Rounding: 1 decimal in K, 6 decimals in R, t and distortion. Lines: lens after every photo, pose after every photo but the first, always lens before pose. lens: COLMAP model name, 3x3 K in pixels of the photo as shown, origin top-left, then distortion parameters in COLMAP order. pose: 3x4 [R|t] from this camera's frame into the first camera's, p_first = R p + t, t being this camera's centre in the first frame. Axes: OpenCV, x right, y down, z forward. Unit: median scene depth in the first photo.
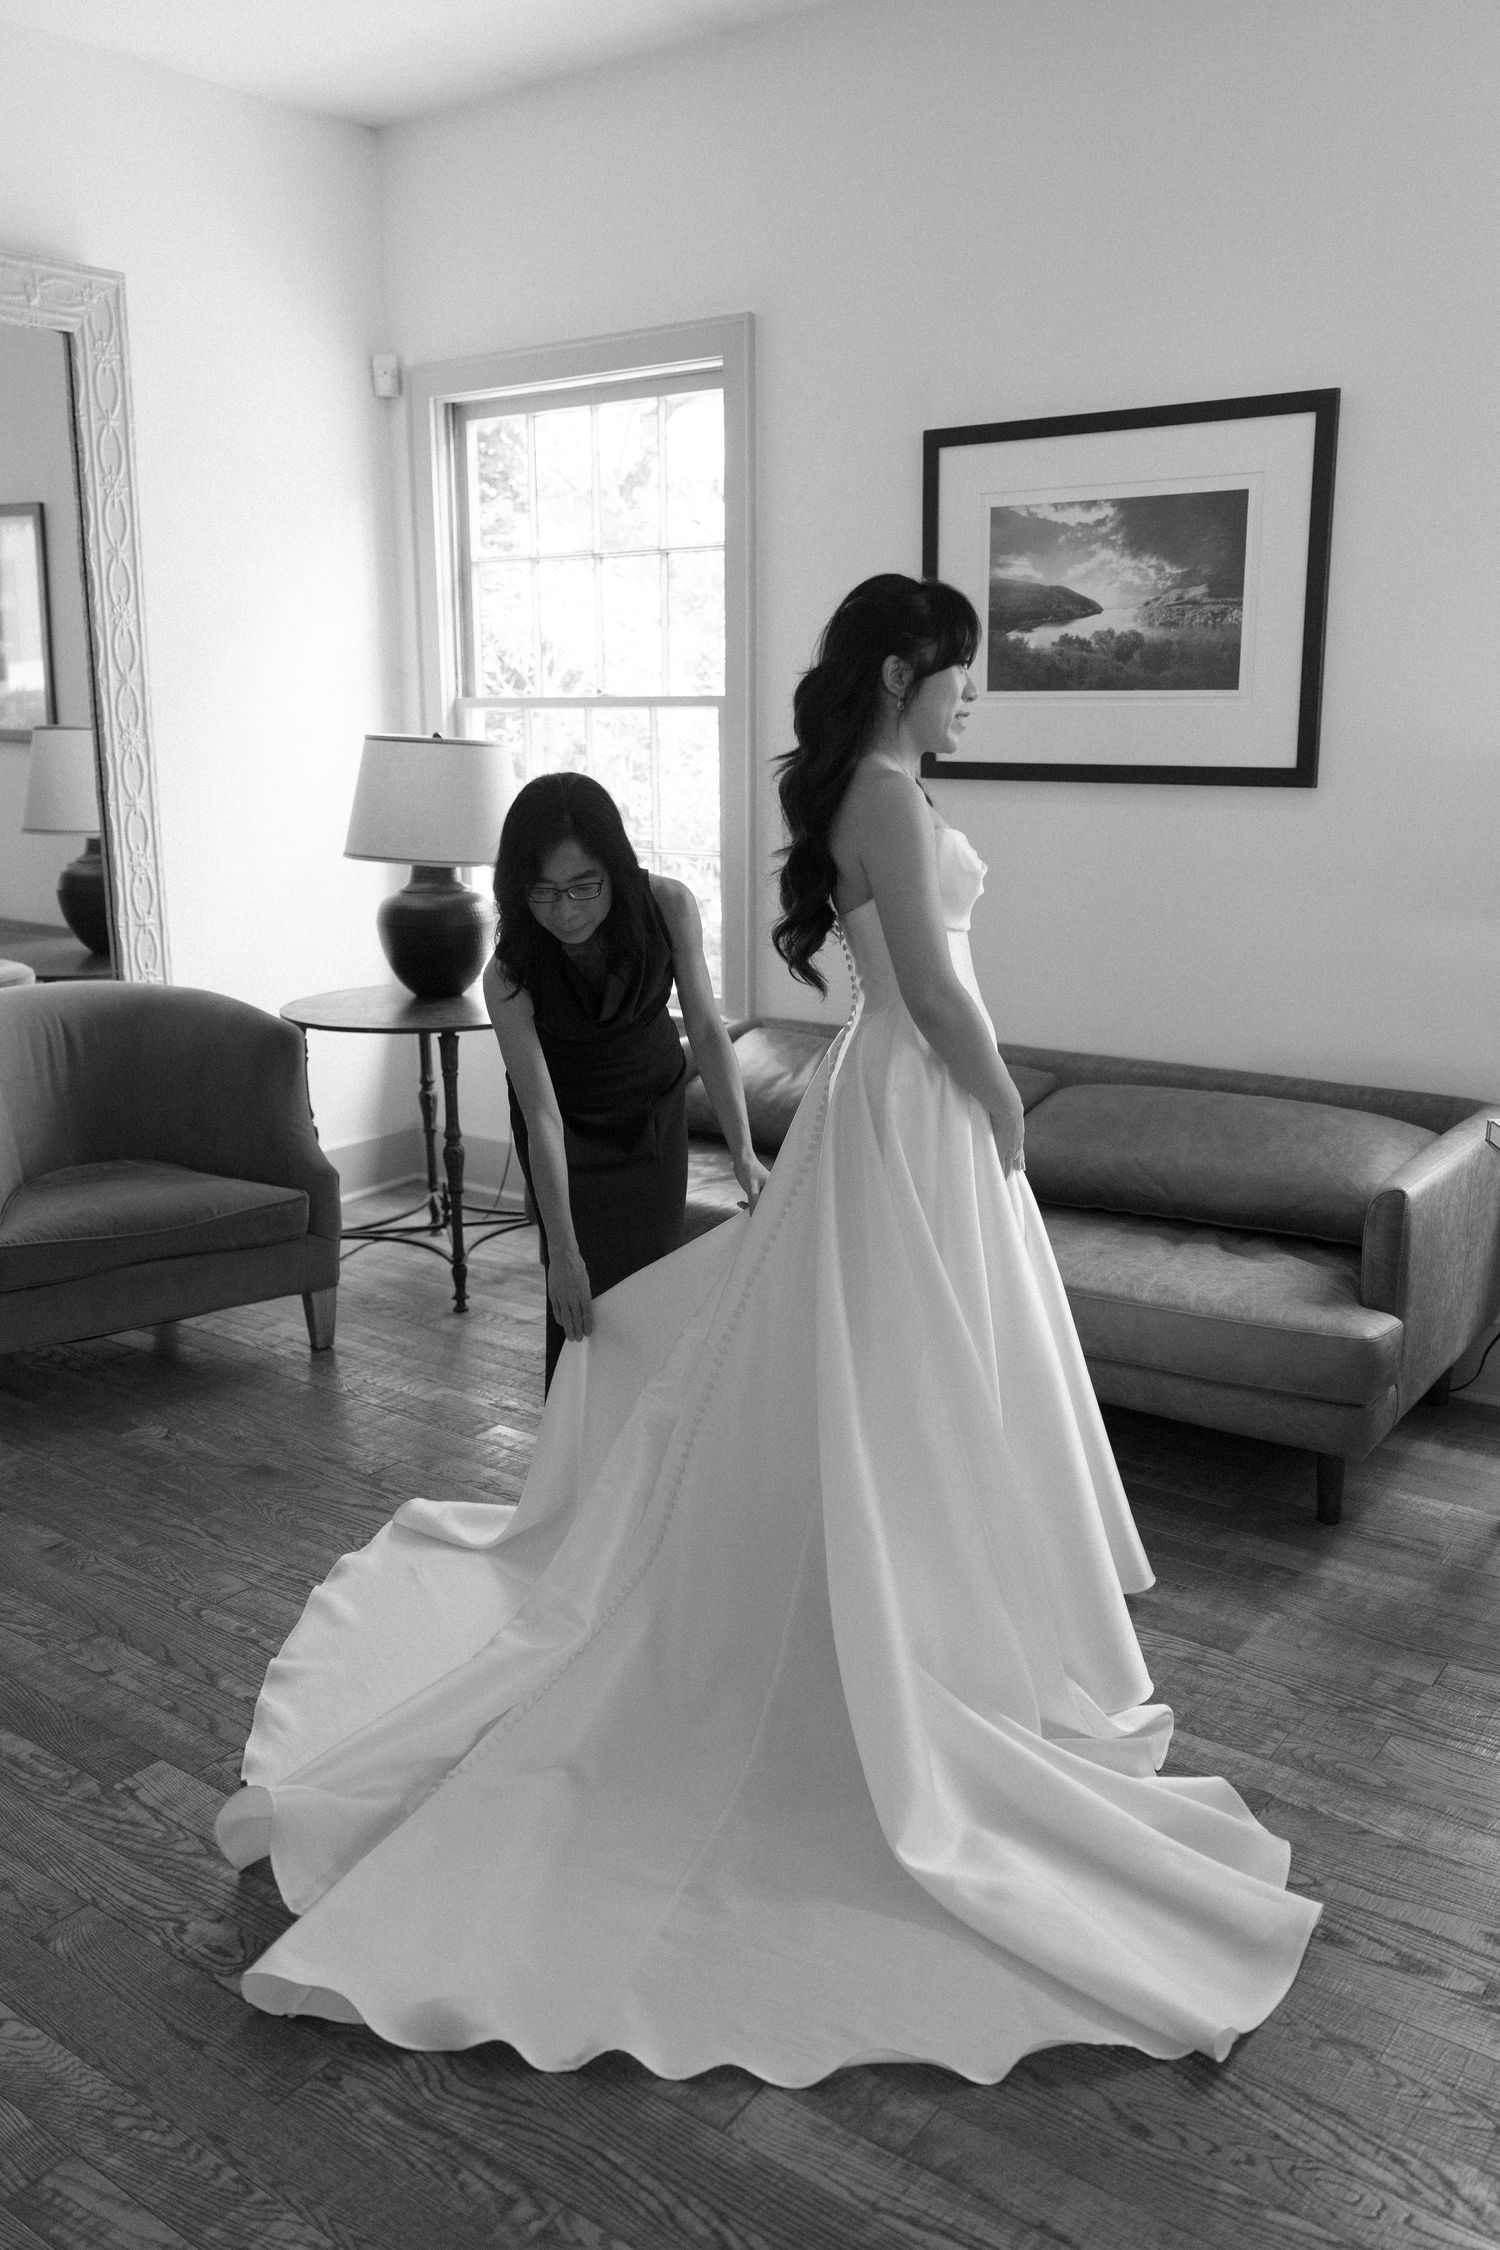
lens RADIAL K [[1835.4, 0, 749.8], [0, 1835.4, 1113.6], [0, 0, 1]] dist [-0.011959, 0.019202]
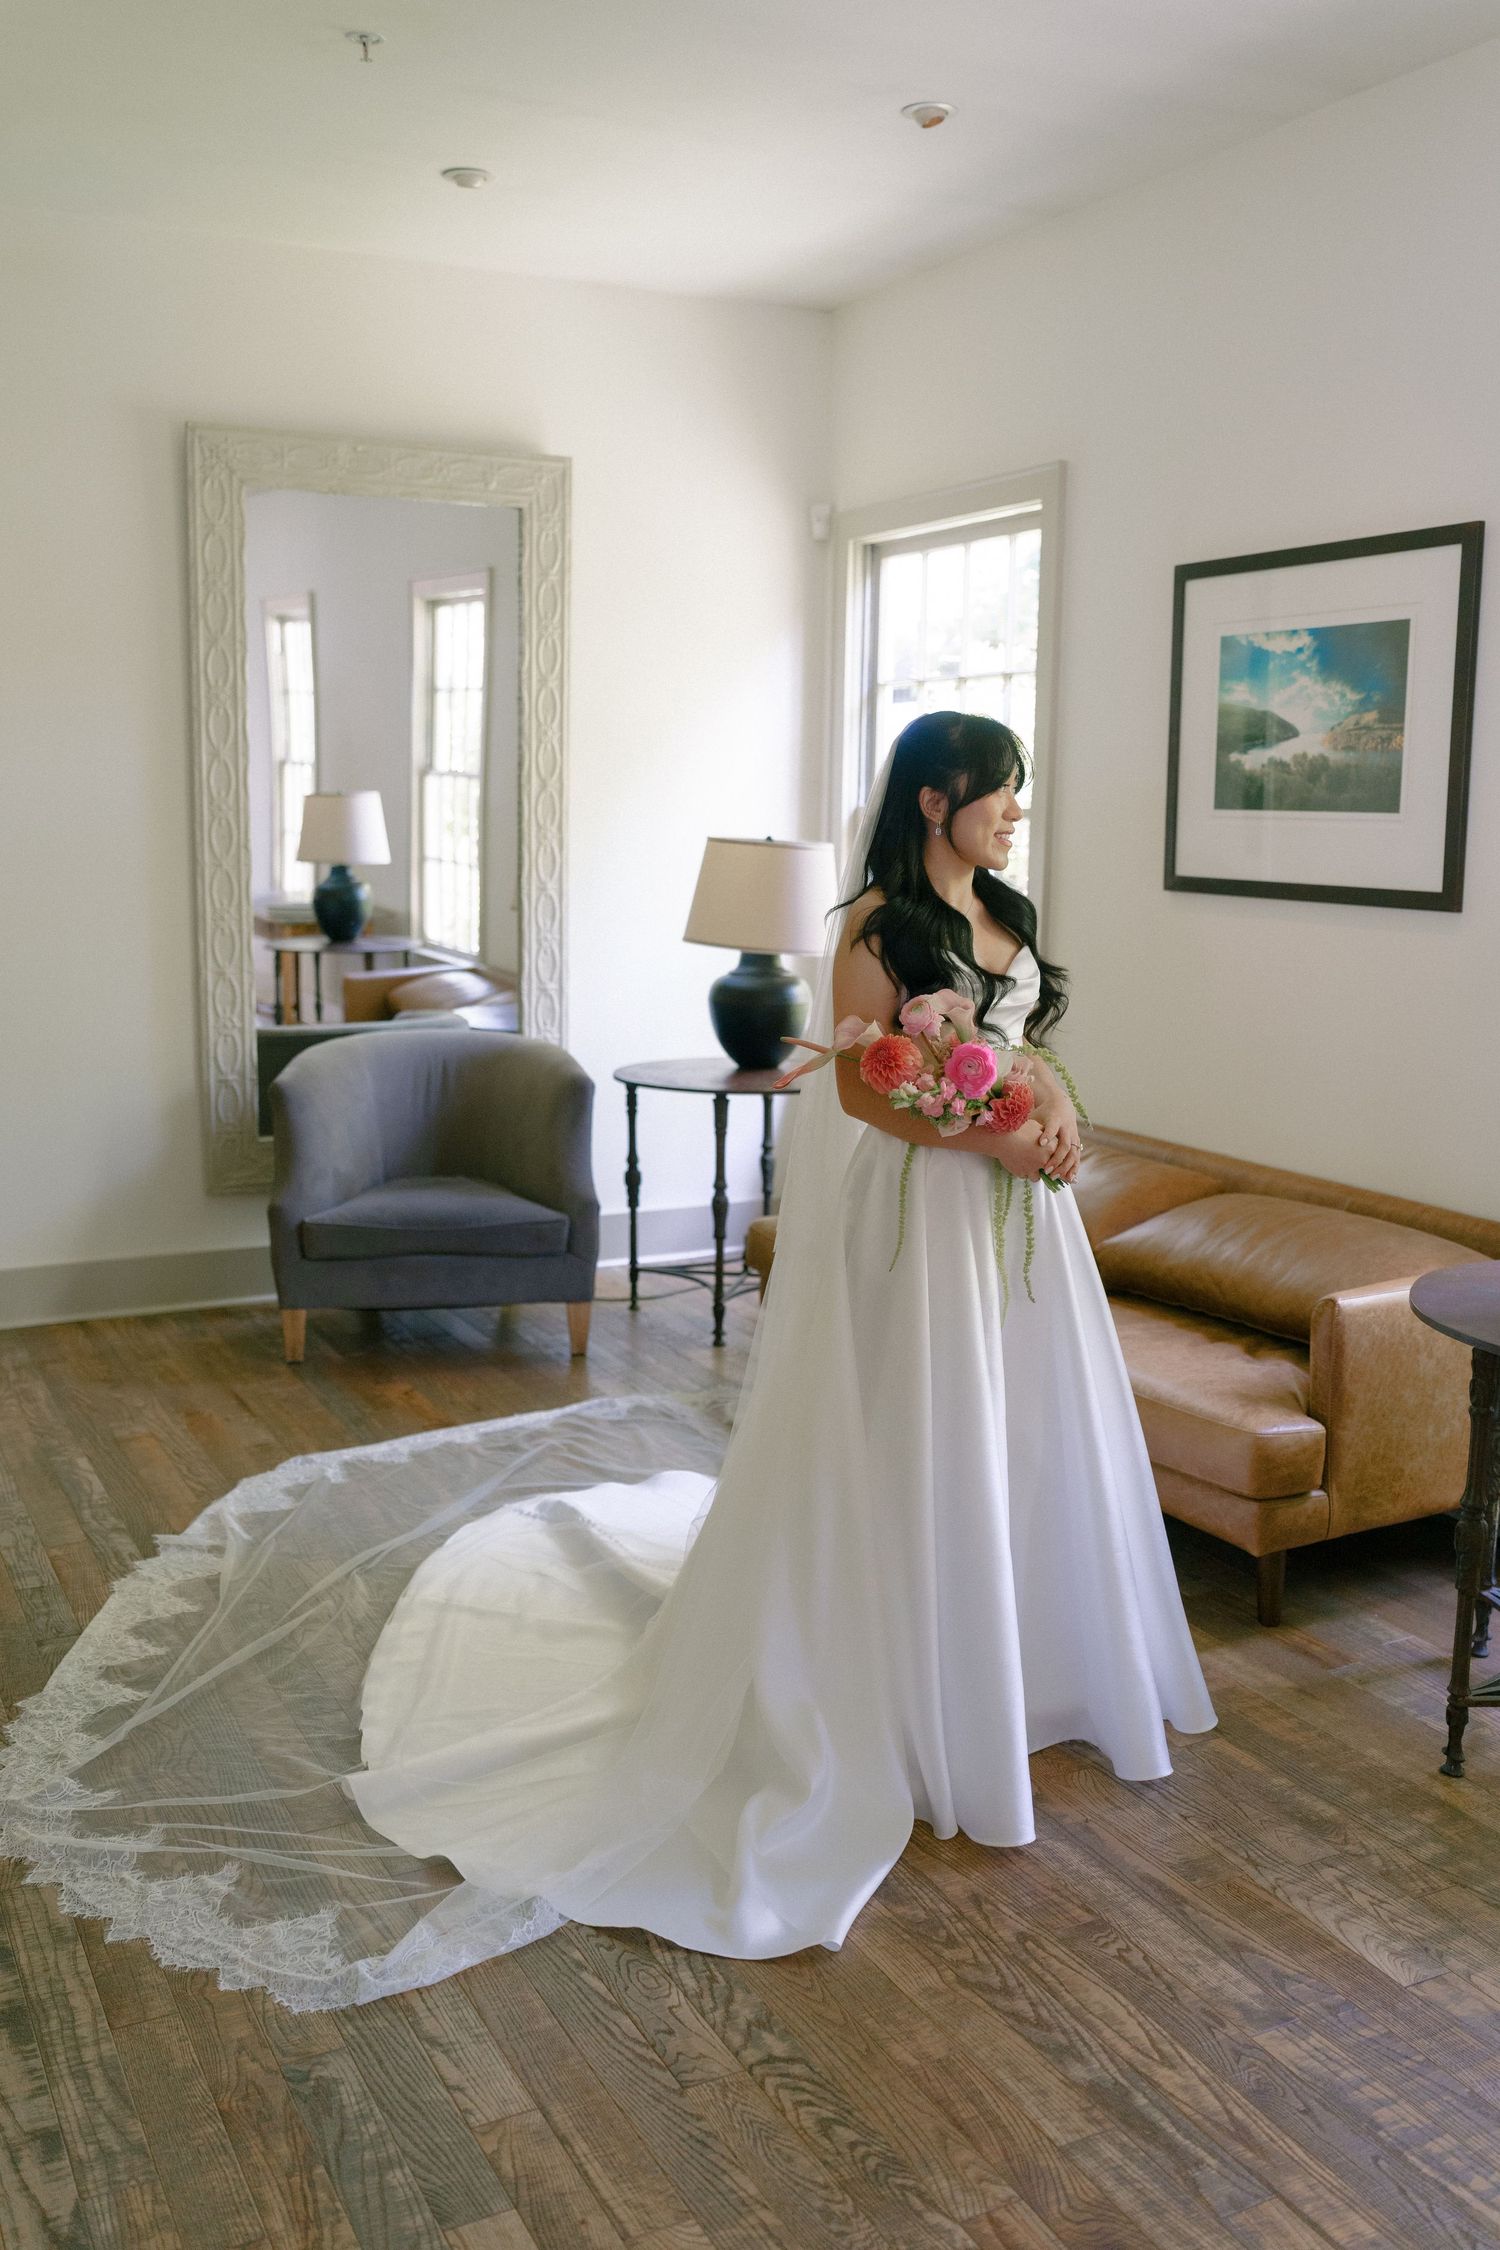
lens RADIAL K [[2016.8, 0, 748.2], [0, 2016.8, 1125.9], [0, 0, 1]] dist [-0.042027, 0.018854]
pose [[0.894310, 0.088951, -0.438517, 0.426039], [-0.117129, 0.992406, -0.037569, 0.020558], [0.431845, 0.084961, 0.897938, -0.120075]]
